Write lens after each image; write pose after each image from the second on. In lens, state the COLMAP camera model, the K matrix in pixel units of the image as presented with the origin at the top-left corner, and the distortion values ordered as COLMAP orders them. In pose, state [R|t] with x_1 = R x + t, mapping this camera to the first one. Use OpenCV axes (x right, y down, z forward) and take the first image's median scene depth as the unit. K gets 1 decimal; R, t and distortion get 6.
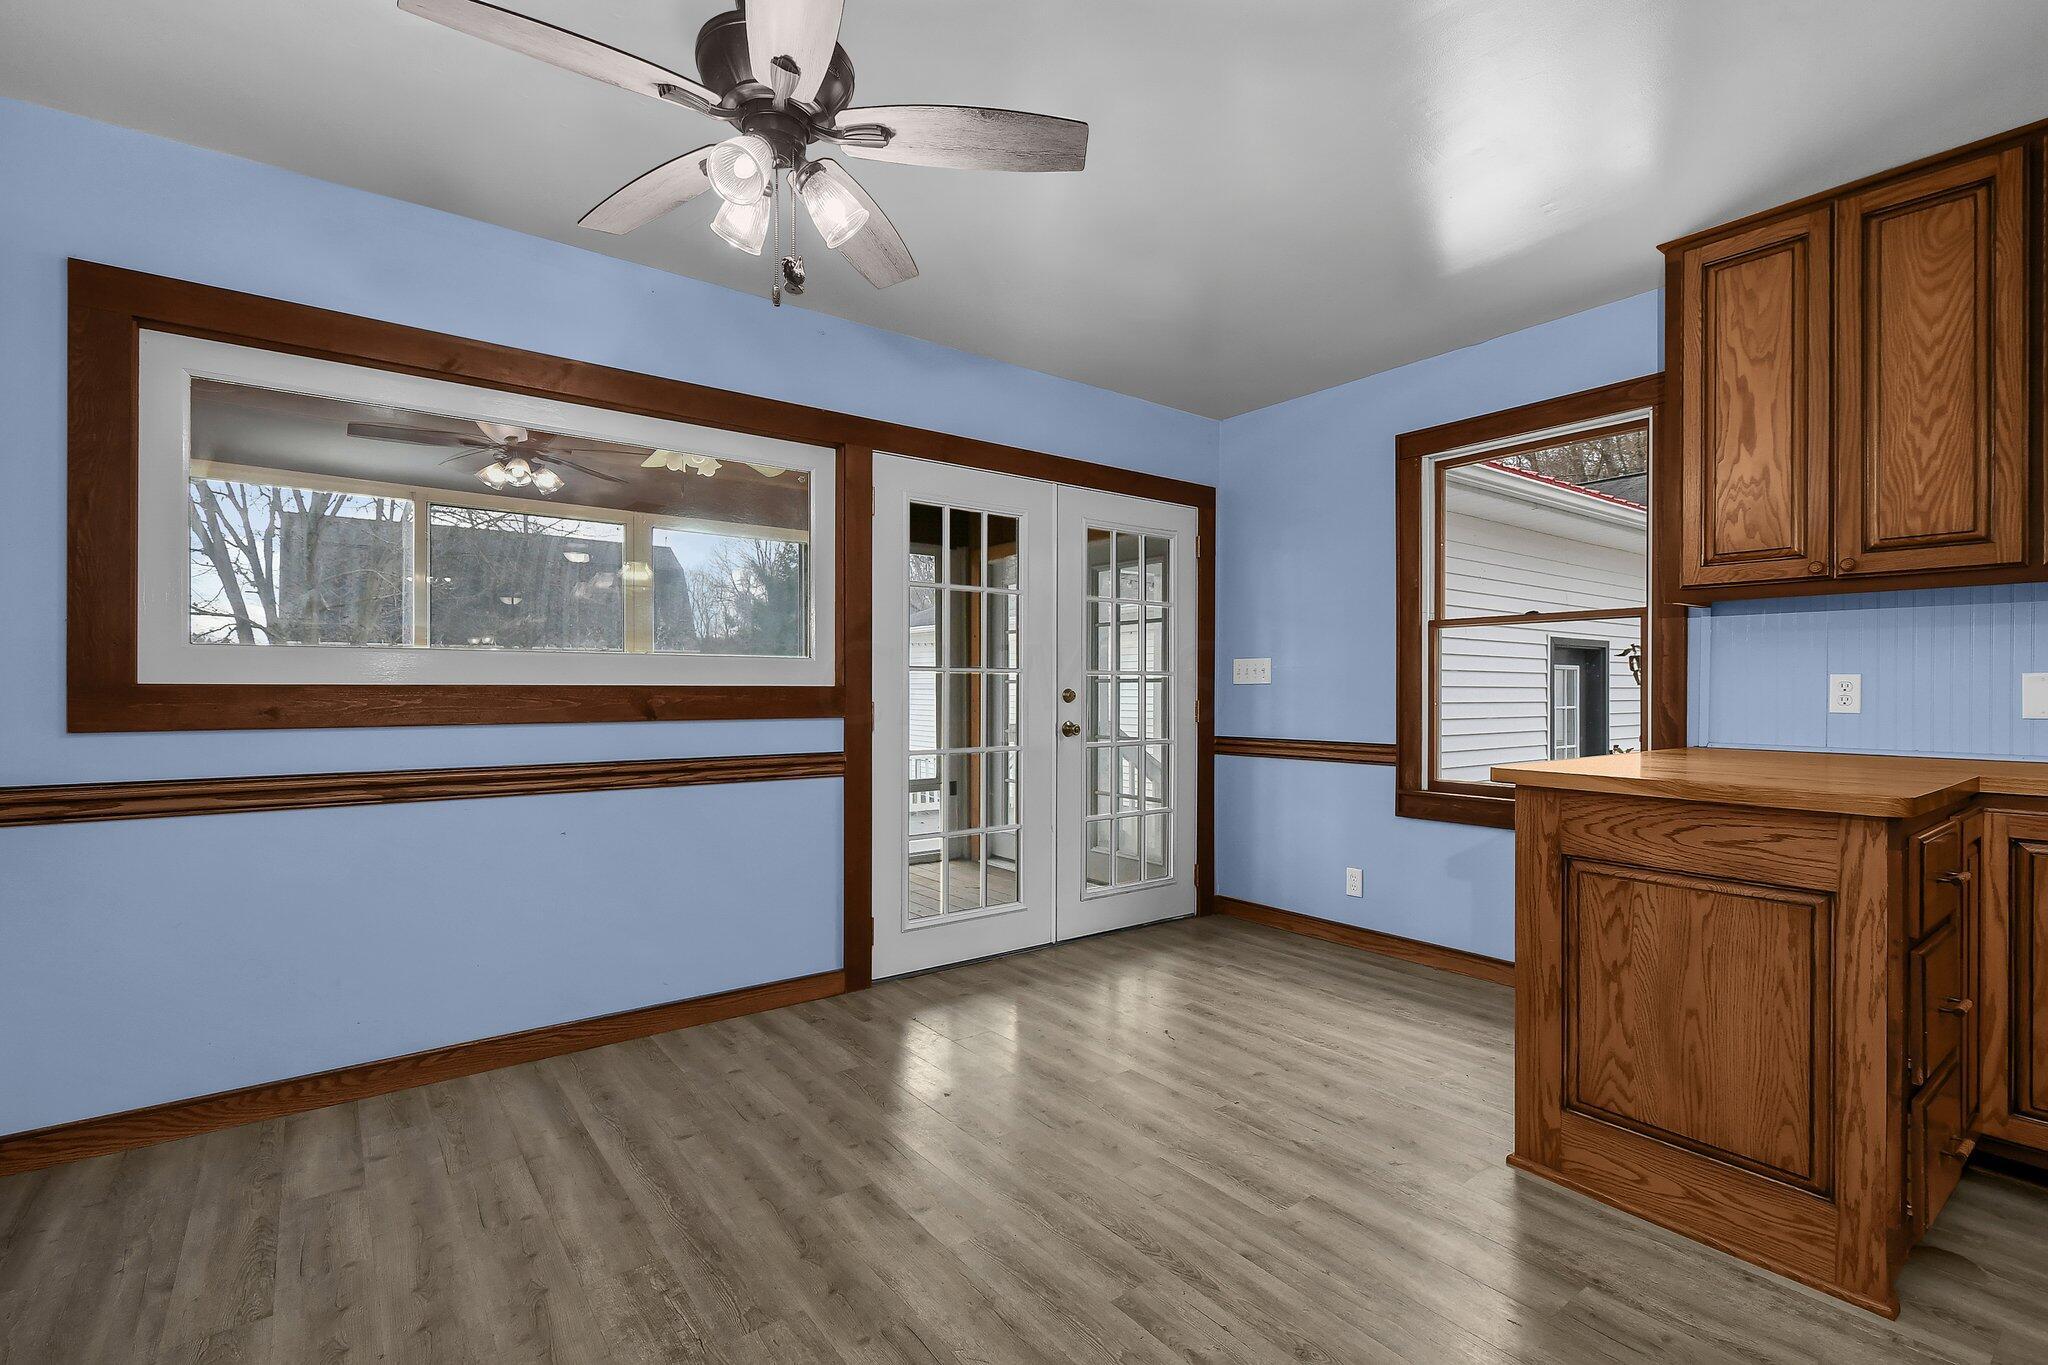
lens RADIAL K [[933.2, 0, 1029.2], [0, 933.2, 687.9], [0, 0, 1]] dist [0.002950, 0.000289]
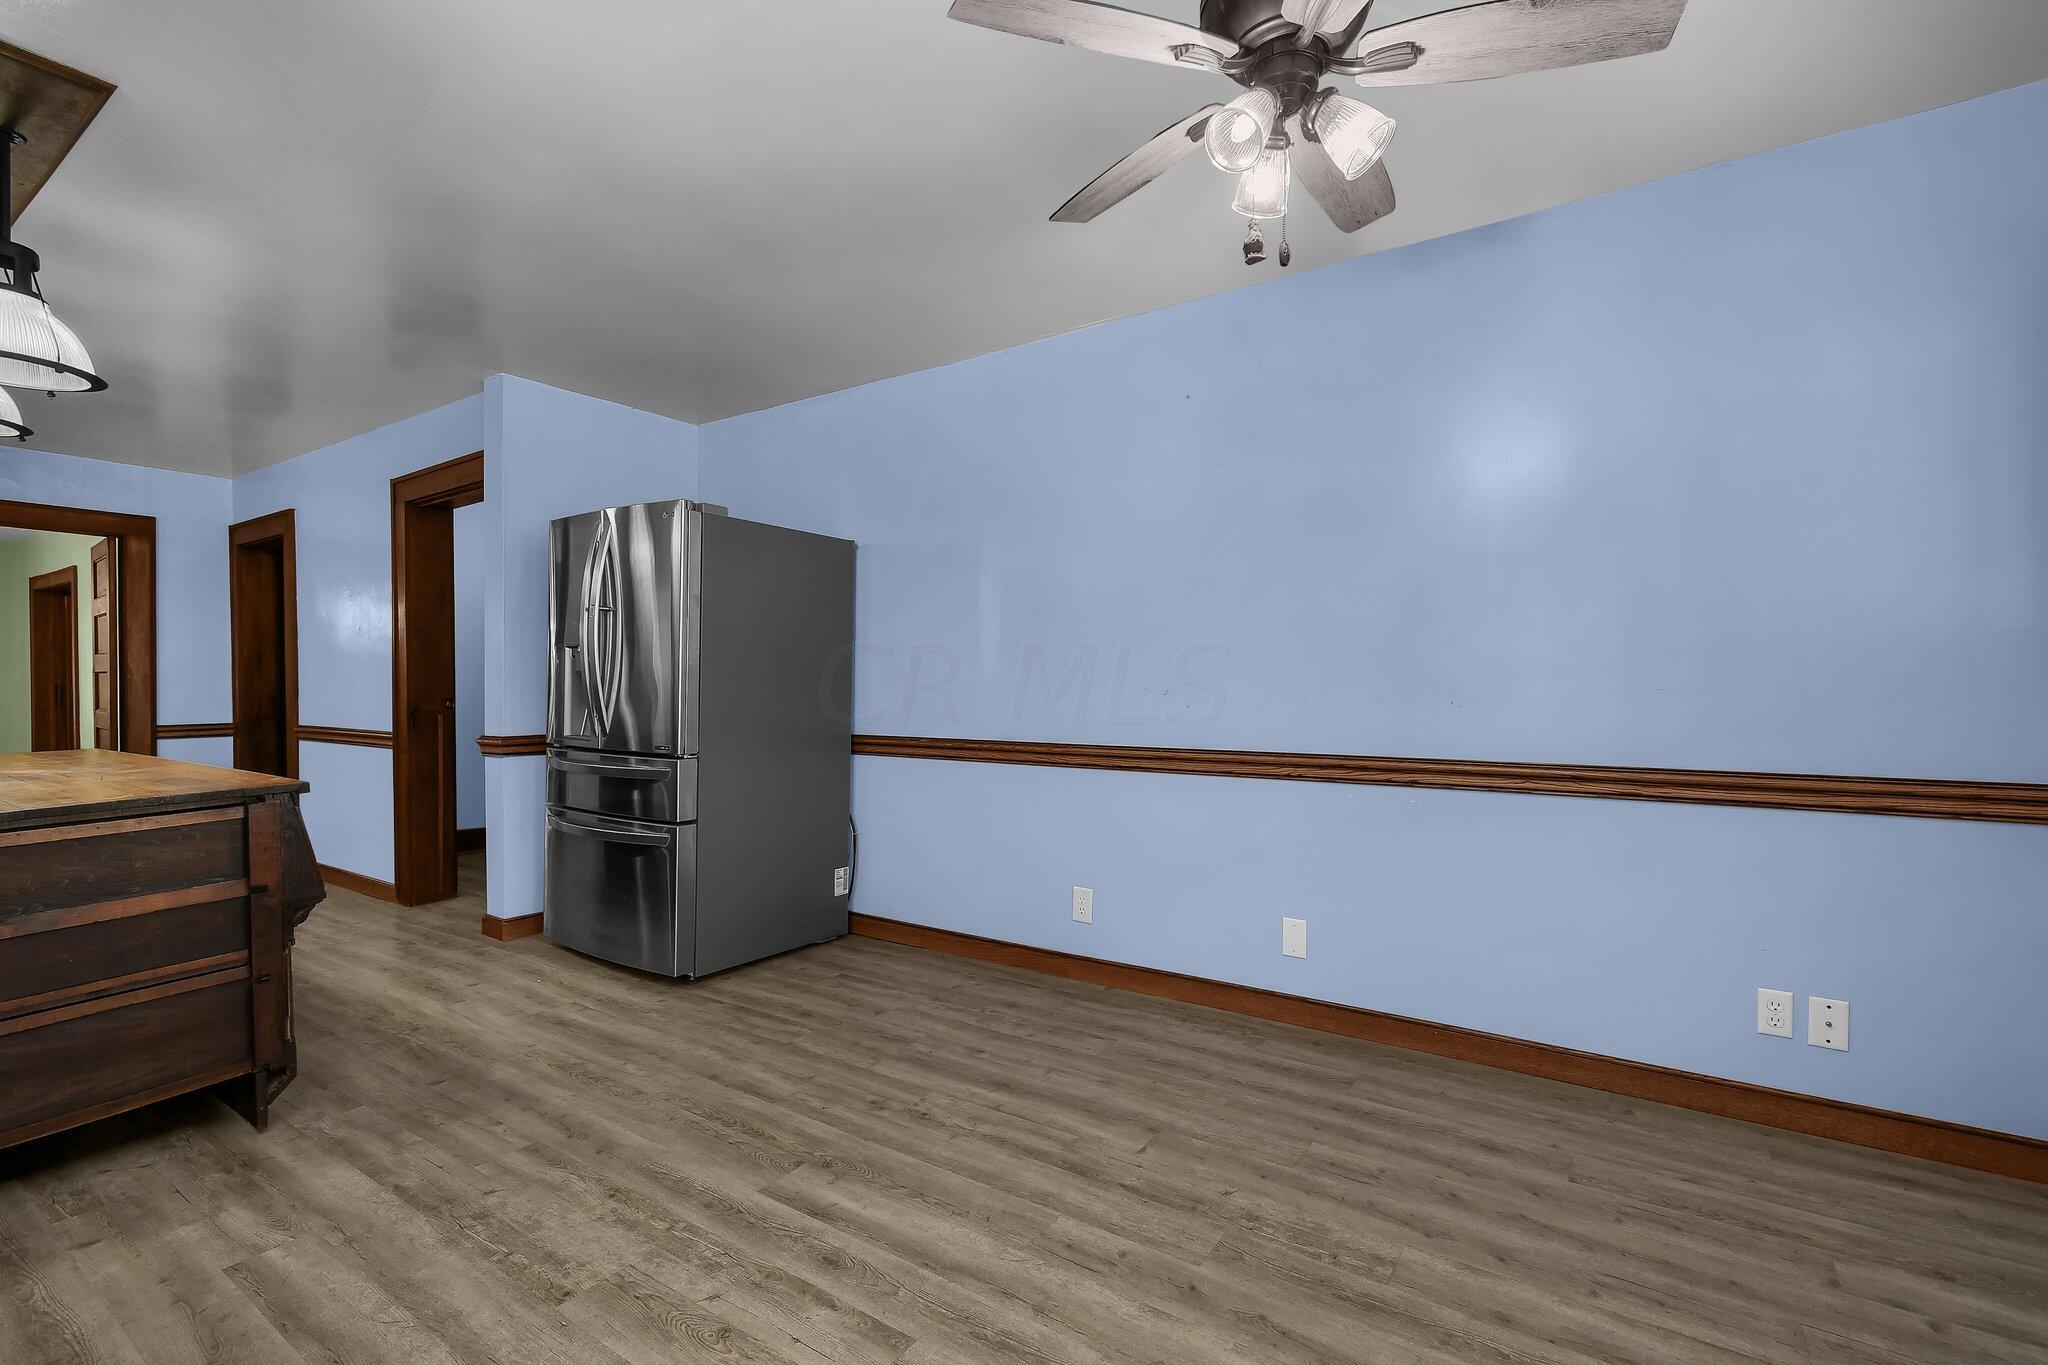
lens RADIAL K [[933.2, 0, 1024.8], [0, 933.2, 682.8], [0, 0, 1]] dist [0.002950, 0.000289]
pose [[-0.952139, -0.000339, -0.305664, 0.262313], [0.000352, 0.999998, -0.002205, -0.000420], [0.305664, -0.002207, -0.952137, 1.868335]]
